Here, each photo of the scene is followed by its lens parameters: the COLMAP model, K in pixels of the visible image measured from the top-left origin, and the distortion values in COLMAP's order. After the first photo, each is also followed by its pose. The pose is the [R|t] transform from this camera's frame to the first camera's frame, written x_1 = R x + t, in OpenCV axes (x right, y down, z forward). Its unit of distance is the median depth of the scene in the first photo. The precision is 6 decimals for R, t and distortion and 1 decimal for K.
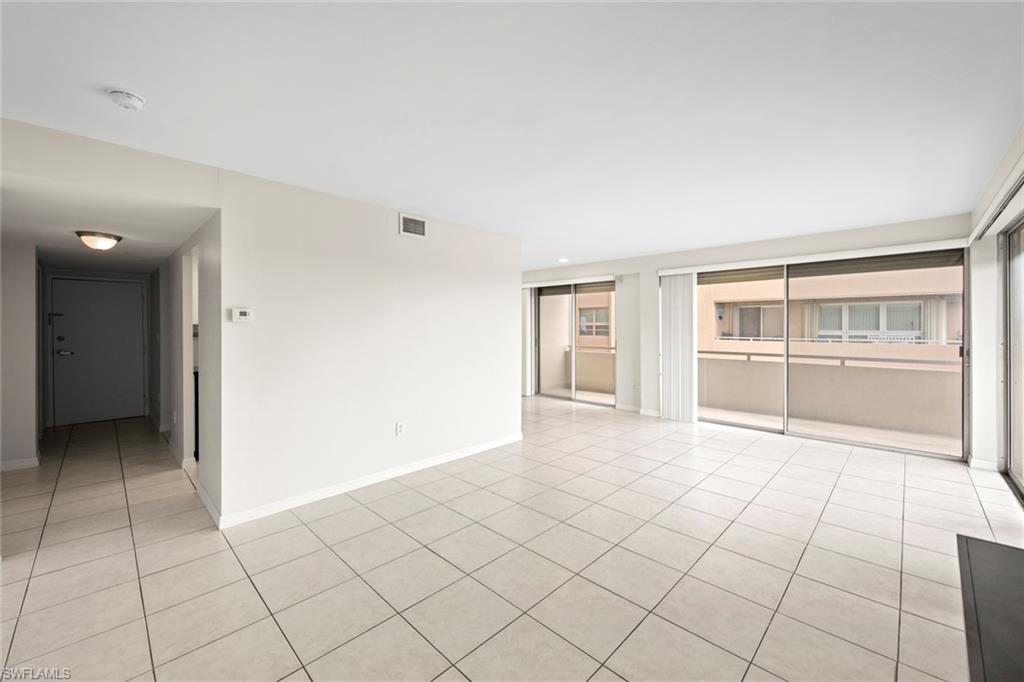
lens RADIAL K [[402.8, 0, 506.2], [0, 402.8, 332.7], [0, 0, 1]] dist [0.009787, -0.004234]
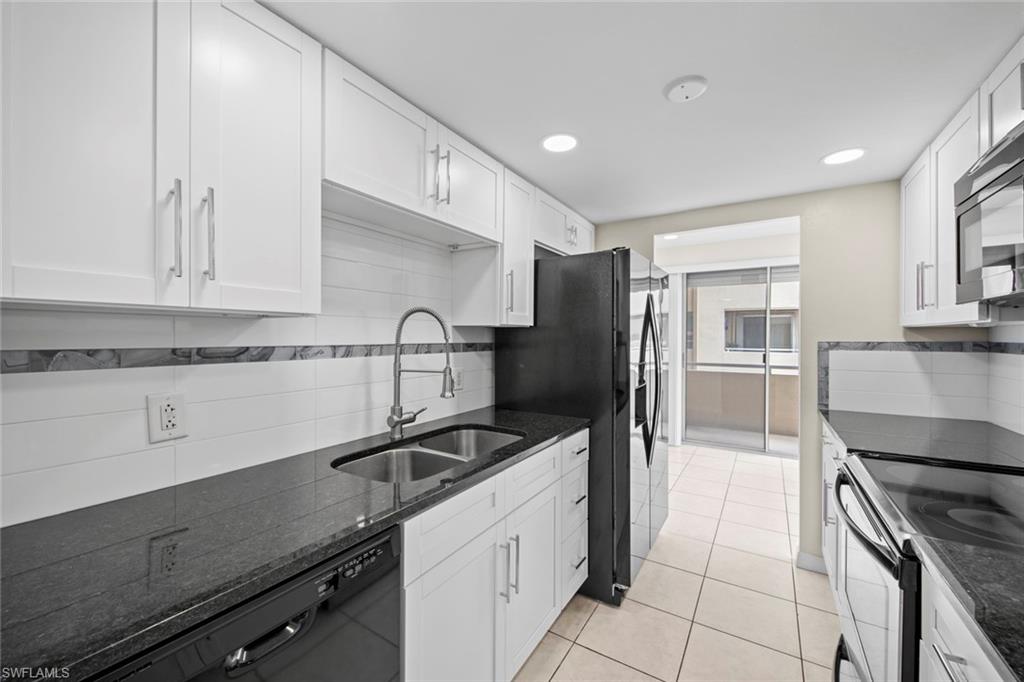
lens RADIAL K [[402.8, 0, 516.1], [0, 402.8, 337.9], [0, 0, 1]] dist [0.009787, -0.004234]
pose [[0.973422, 0.003842, 0.228987, -0.156901], [-0.000877, 0.999914, -0.013048, -0.000354], [-0.229018, 0.012500, 0.973342, 0.208910]]
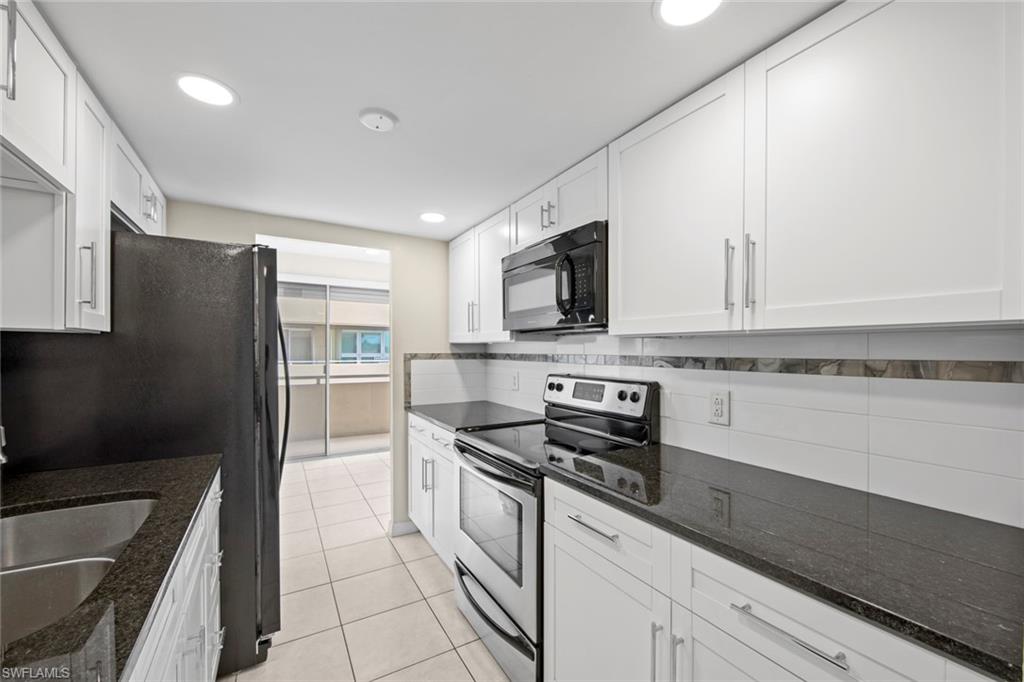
lens RADIAL K [[402.8, 0, 514.6], [0, 402.8, 352.2], [0, 0, 1]] dist [0.009787, -0.004234]
pose [[0.247291, 0.000220, 0.968941, -0.182779], [0.009731, 0.999949, -0.002710, -0.000607], [-0.968892, 0.010099, 0.247276, 0.230038]]
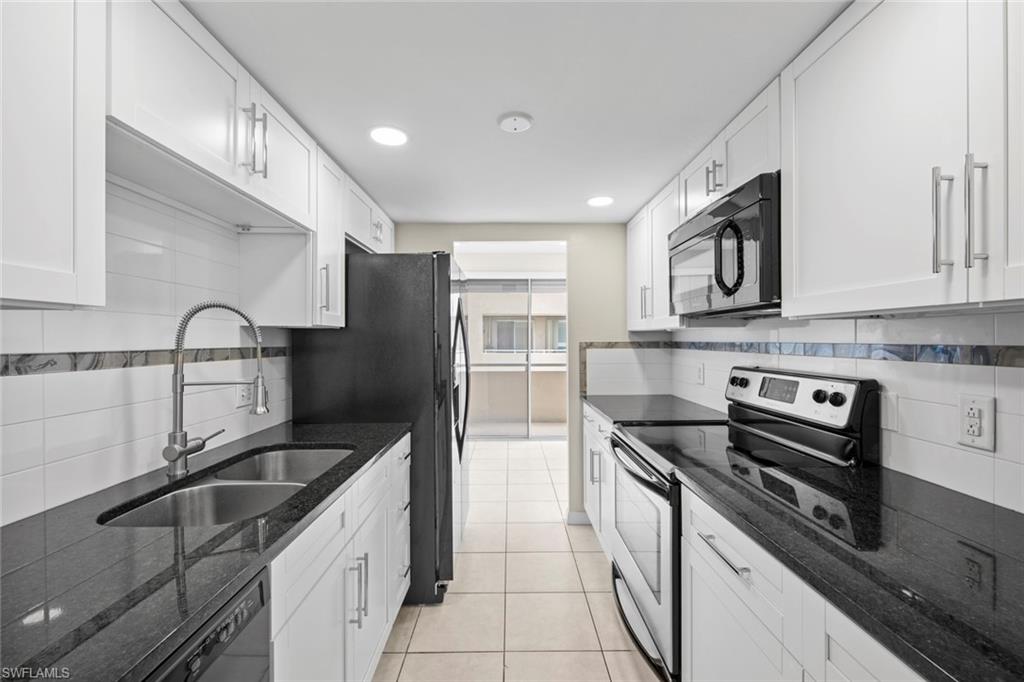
lens RADIAL K [[421.9, 0, 515.9], [0, 421.9, 339.5], [0, 0, 1]] dist [0.006392, -0.001996]
pose [[0.695641, 0.000854, 0.718389, -0.174943], [0.012561, 0.999832, -0.013353, -0.000081], [-0.718279, 0.018313, 0.695514, 0.212839]]
